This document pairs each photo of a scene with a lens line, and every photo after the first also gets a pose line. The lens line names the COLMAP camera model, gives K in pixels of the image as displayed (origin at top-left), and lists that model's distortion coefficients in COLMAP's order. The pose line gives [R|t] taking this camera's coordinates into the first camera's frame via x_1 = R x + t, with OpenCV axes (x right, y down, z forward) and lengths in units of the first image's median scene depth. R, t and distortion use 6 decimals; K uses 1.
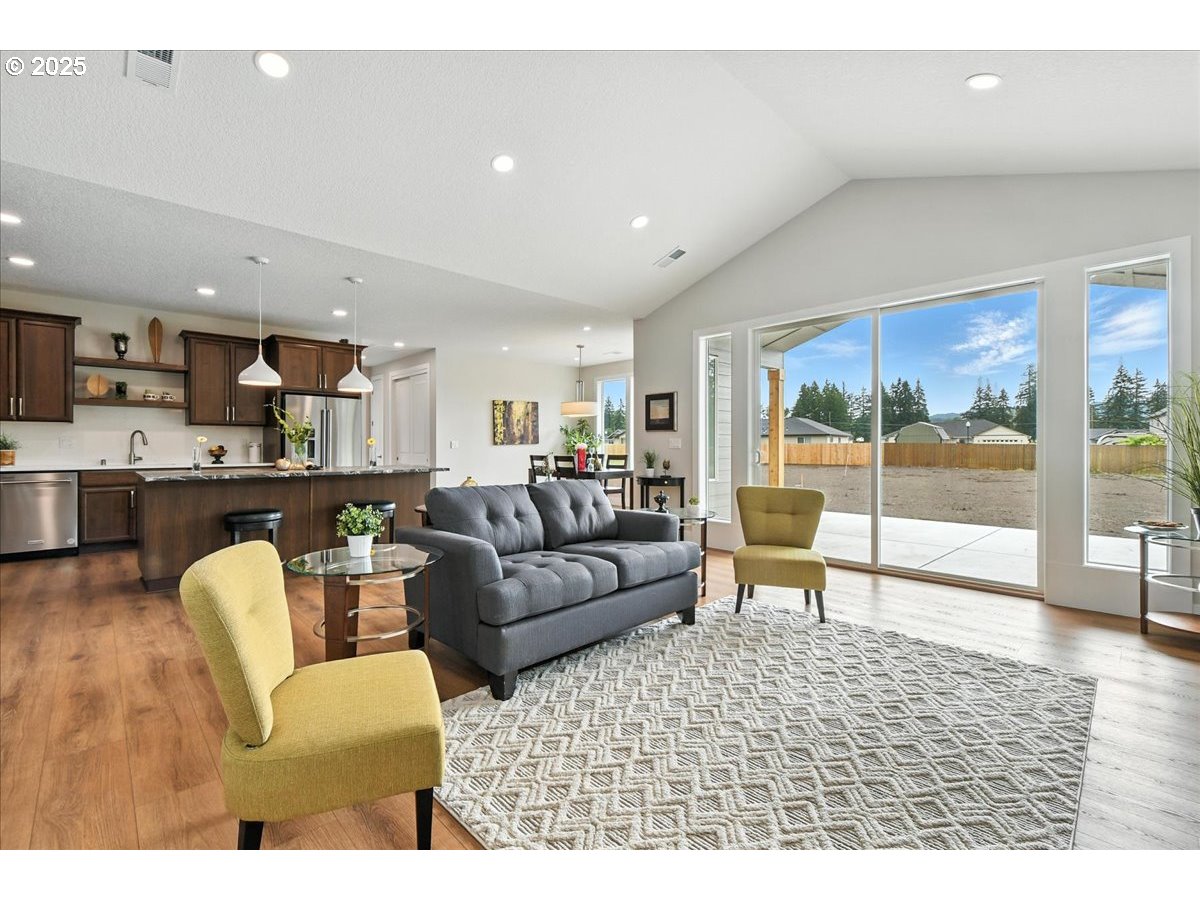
lens RADIAL K [[522.5, 0, 596.6], [0, 522.5, 451.1], [0, 0, 1]] dist [-0.000567, -0.000083]
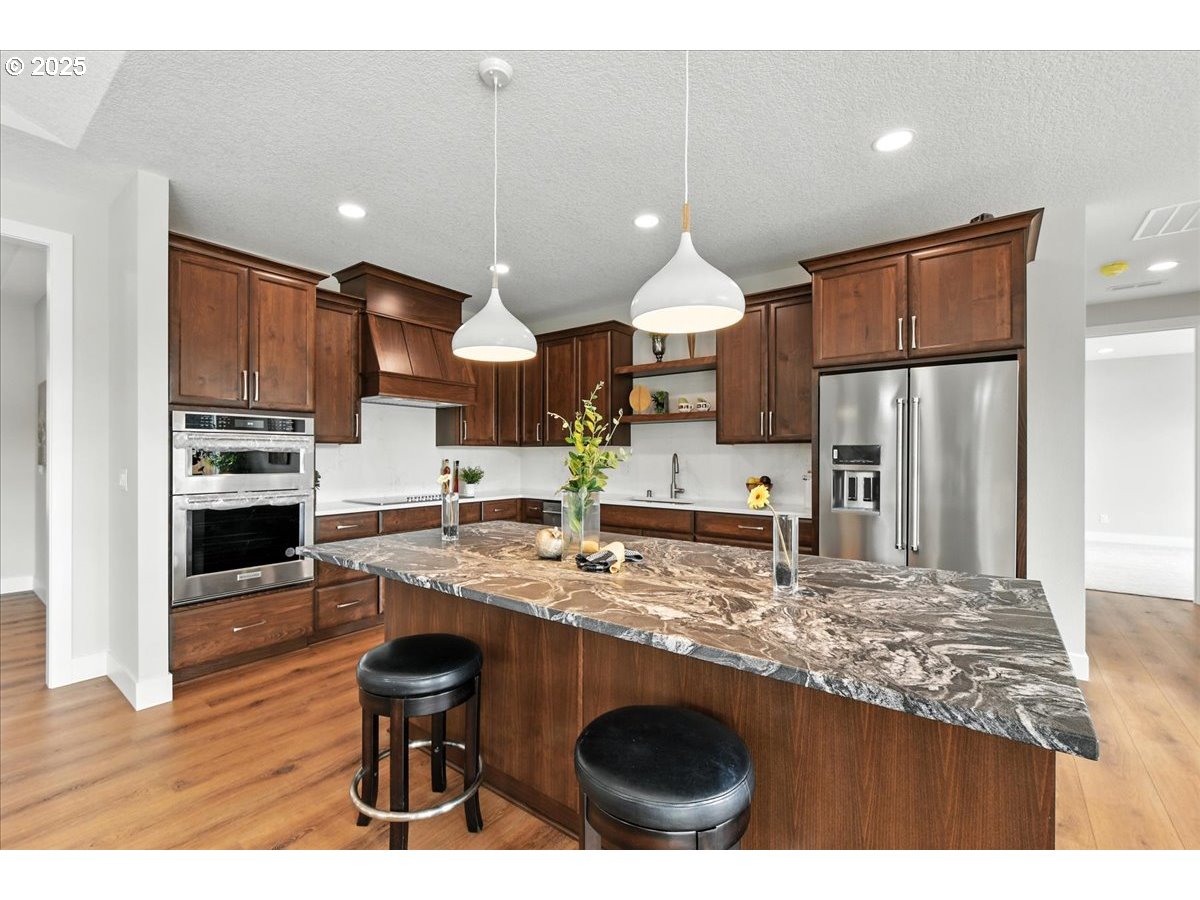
lens RADIAL K [[522.5, 0, 595.8], [0, 522.5, 452.6], [0, 0, 1]] dist [-0.000567, -0.000083]
pose [[0.146194, -0.007581, -0.989227, -0.175161], [-0.001689, 0.999967, -0.007913, -0.039620], [0.989255, 0.002828, 0.146176, 0.893354]]
